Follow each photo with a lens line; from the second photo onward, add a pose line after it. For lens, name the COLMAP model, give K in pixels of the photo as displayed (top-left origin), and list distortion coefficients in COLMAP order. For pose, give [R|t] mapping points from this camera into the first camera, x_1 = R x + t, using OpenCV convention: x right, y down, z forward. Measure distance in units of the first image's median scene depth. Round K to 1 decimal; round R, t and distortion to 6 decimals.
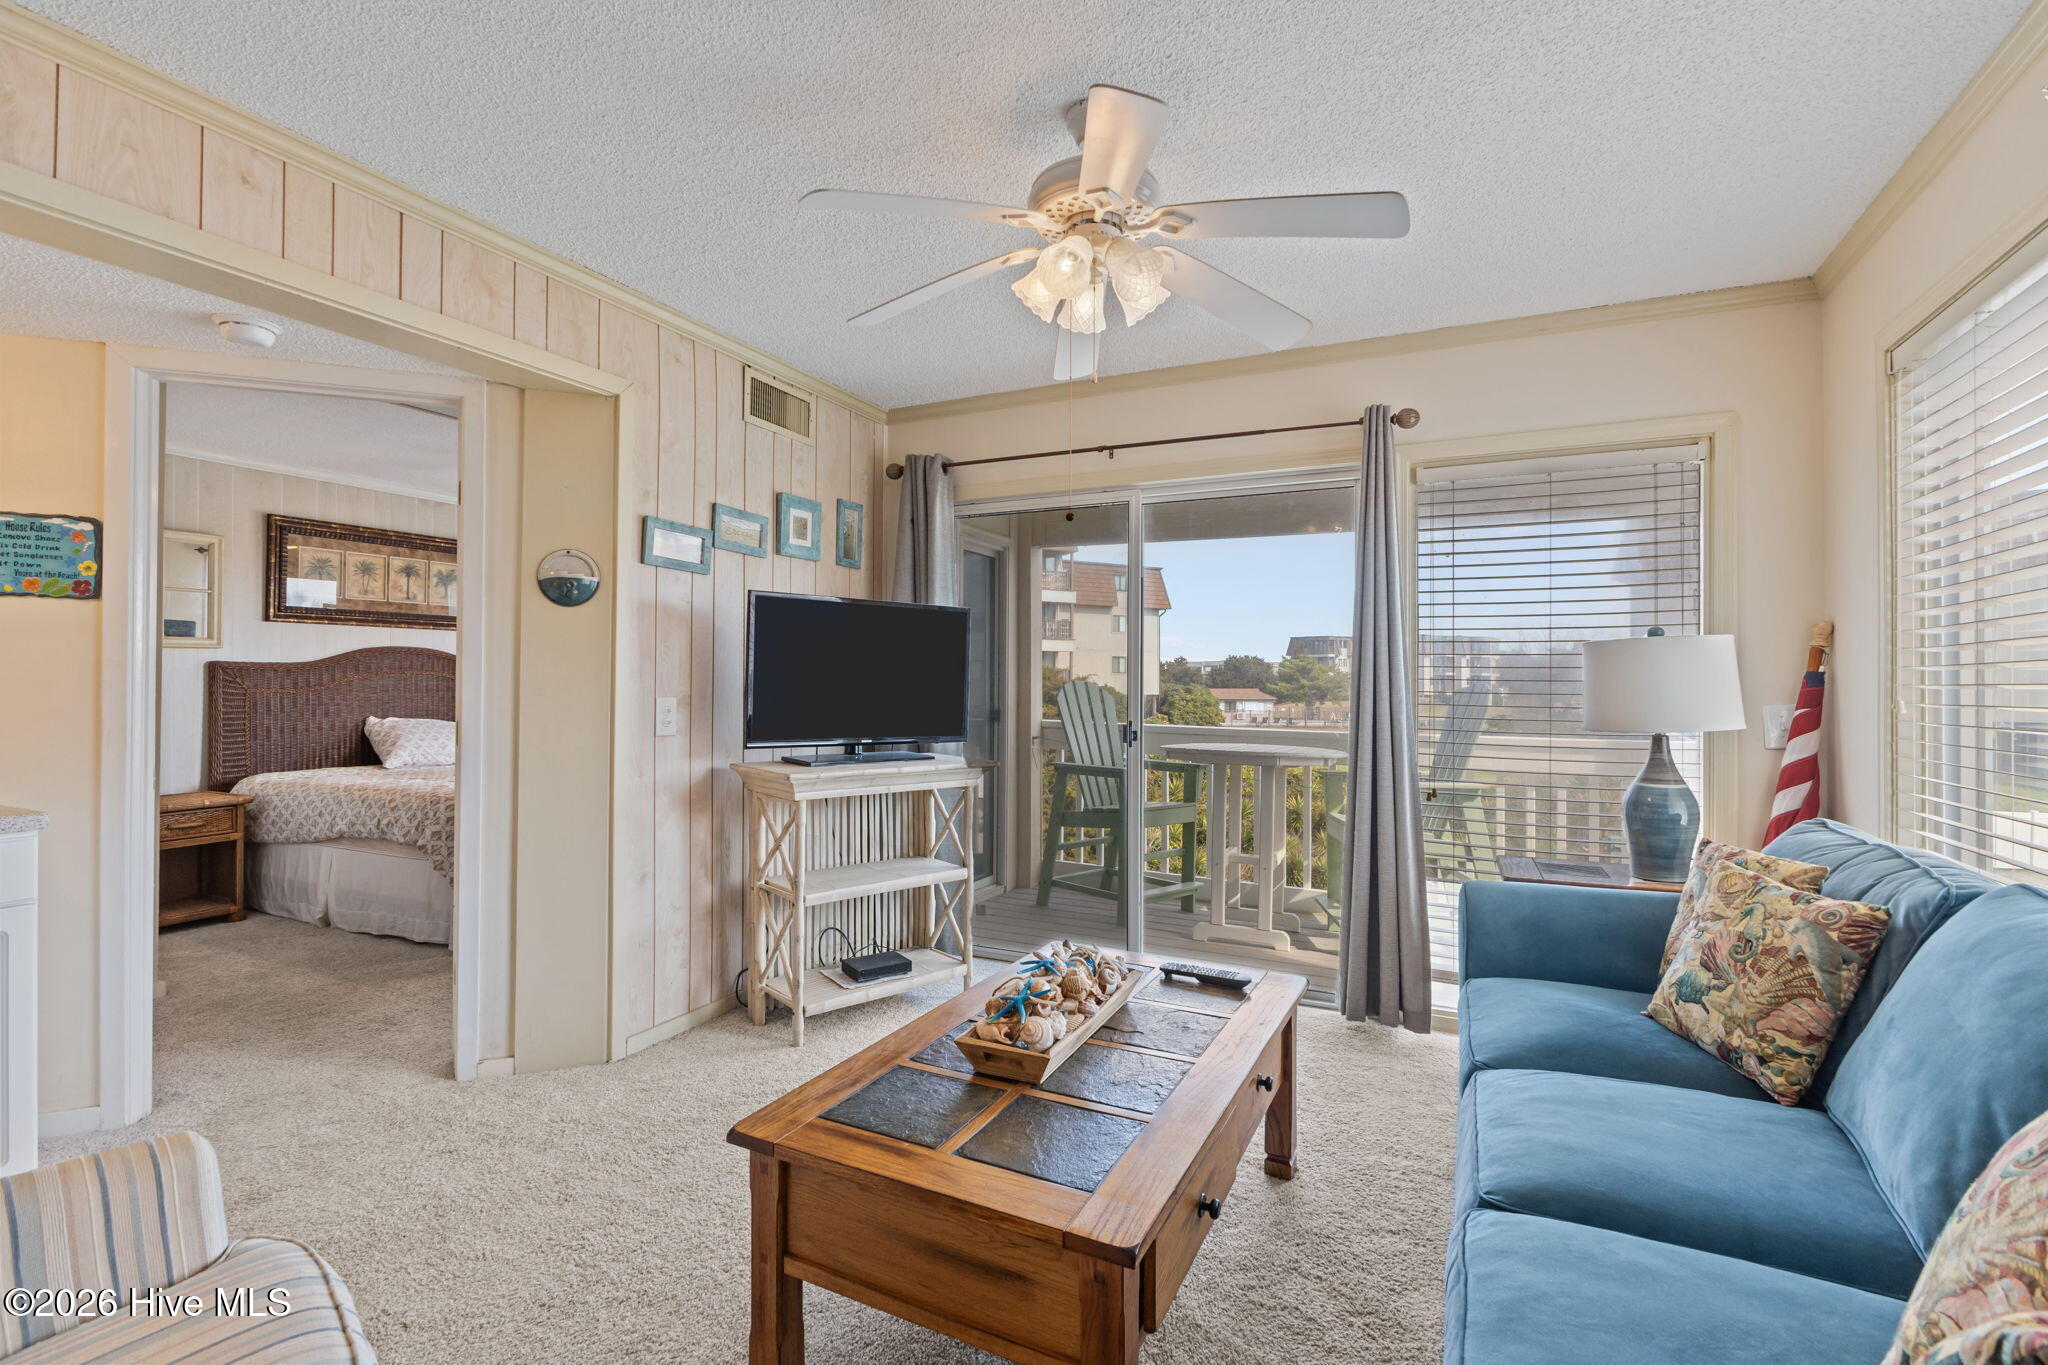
lens RADIAL K [[905.9, 0, 1023.6], [0, 905.9, 681.5], [0, 0, 1]] dist [-0.015437, -0.000236]
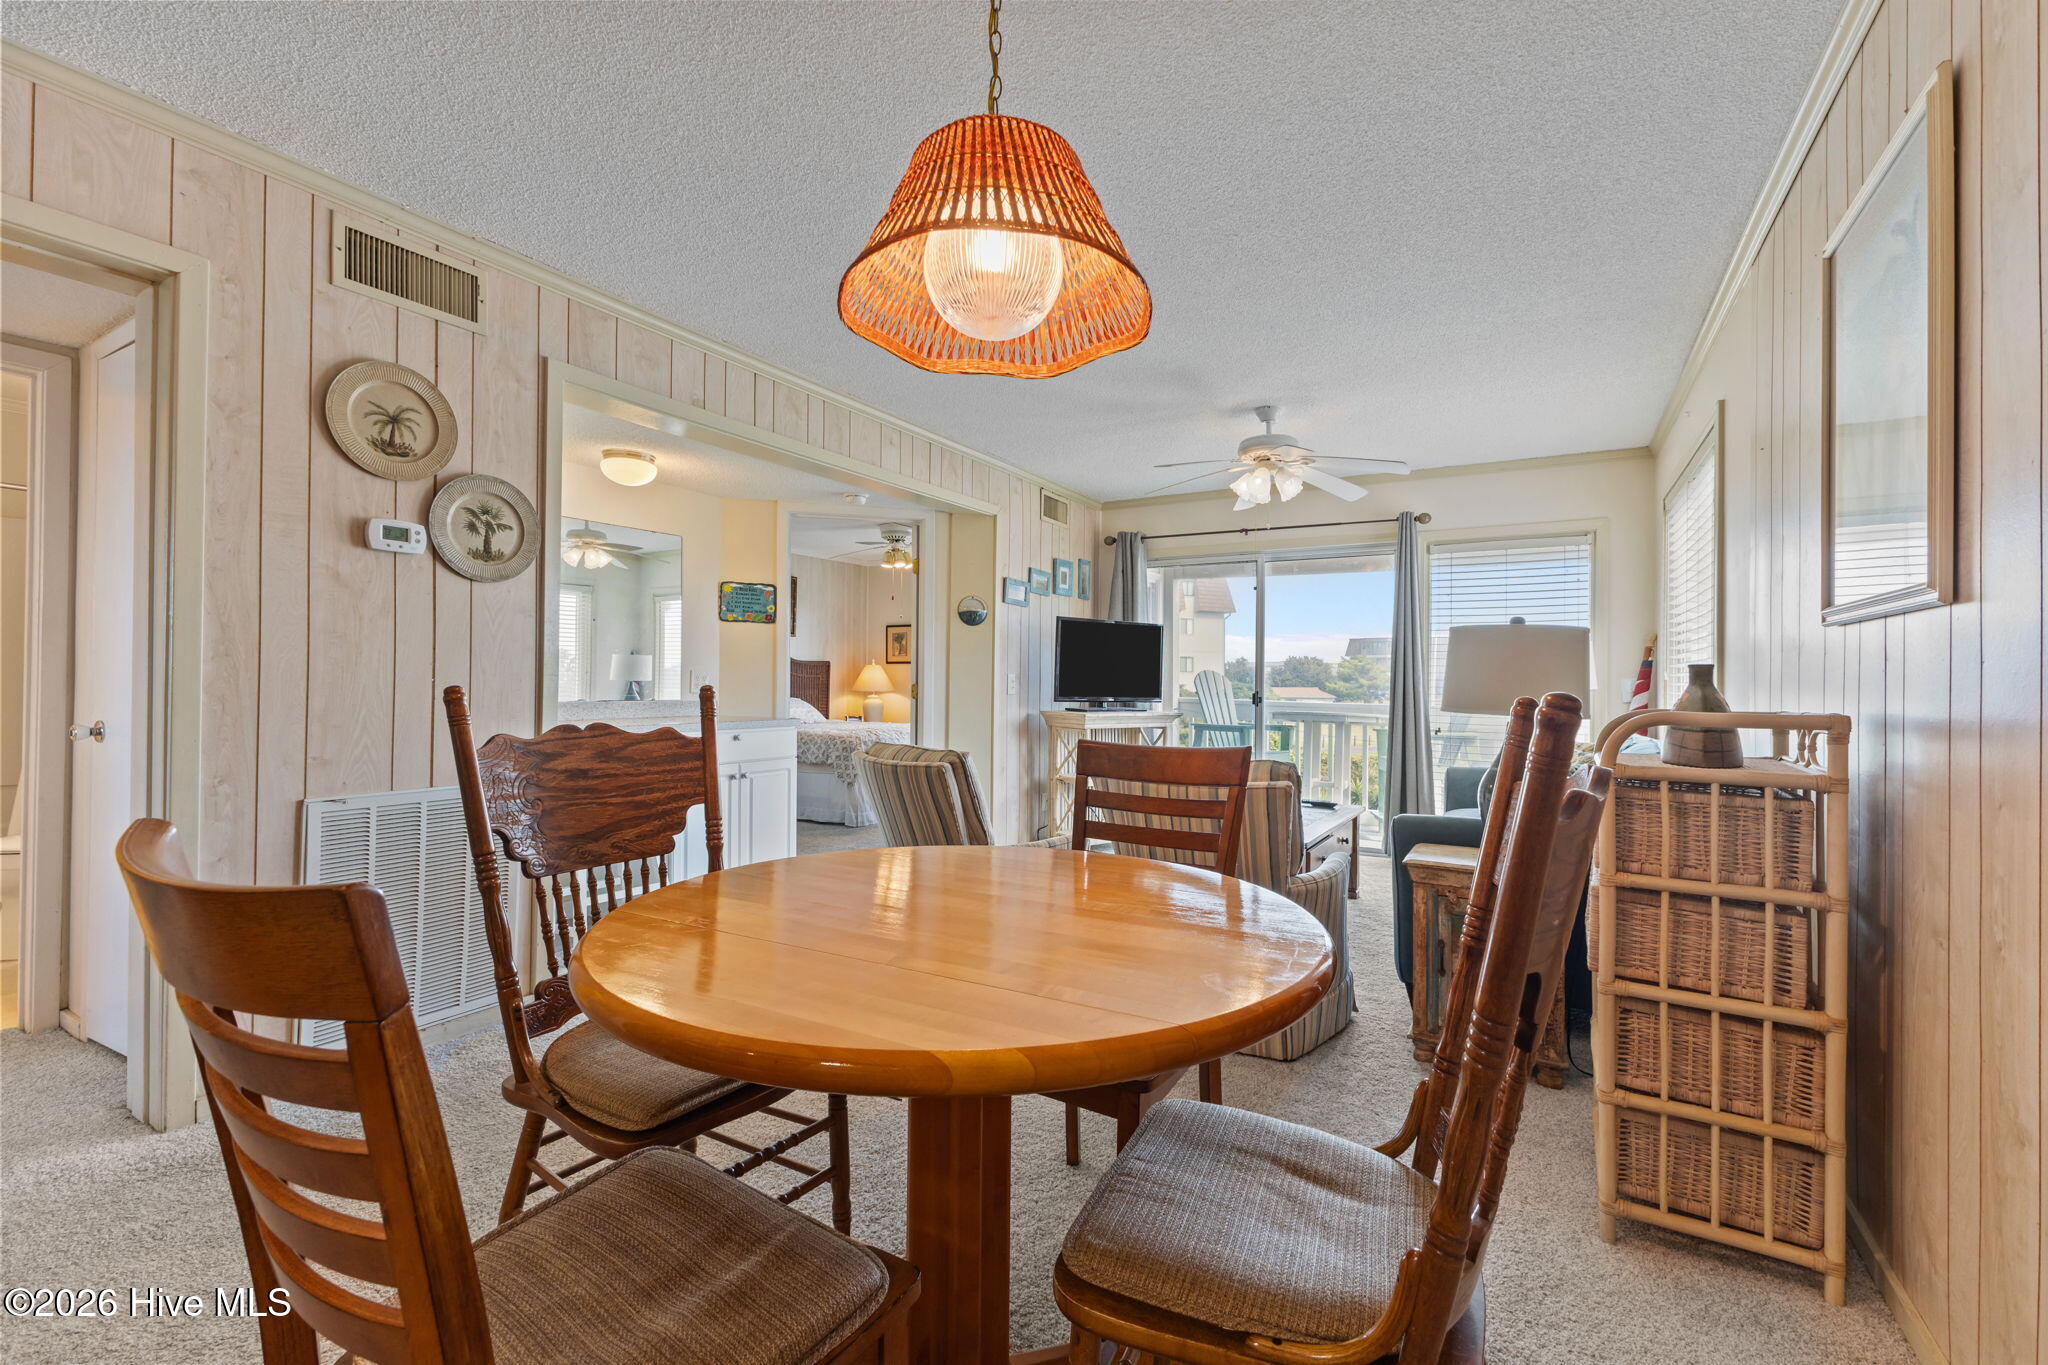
lens RADIAL K [[867.1, 0, 1024.6], [0, 867.1, 679.6], [0, 0, 1]] dist [0.001278, 0.000109]
pose [[0.997478, 0.003135, -0.070913, -0.227021], [-0.003256, 0.999993, -0.001588, 0.029808], [0.070908, 0.001814, 0.997481, -0.727921]]
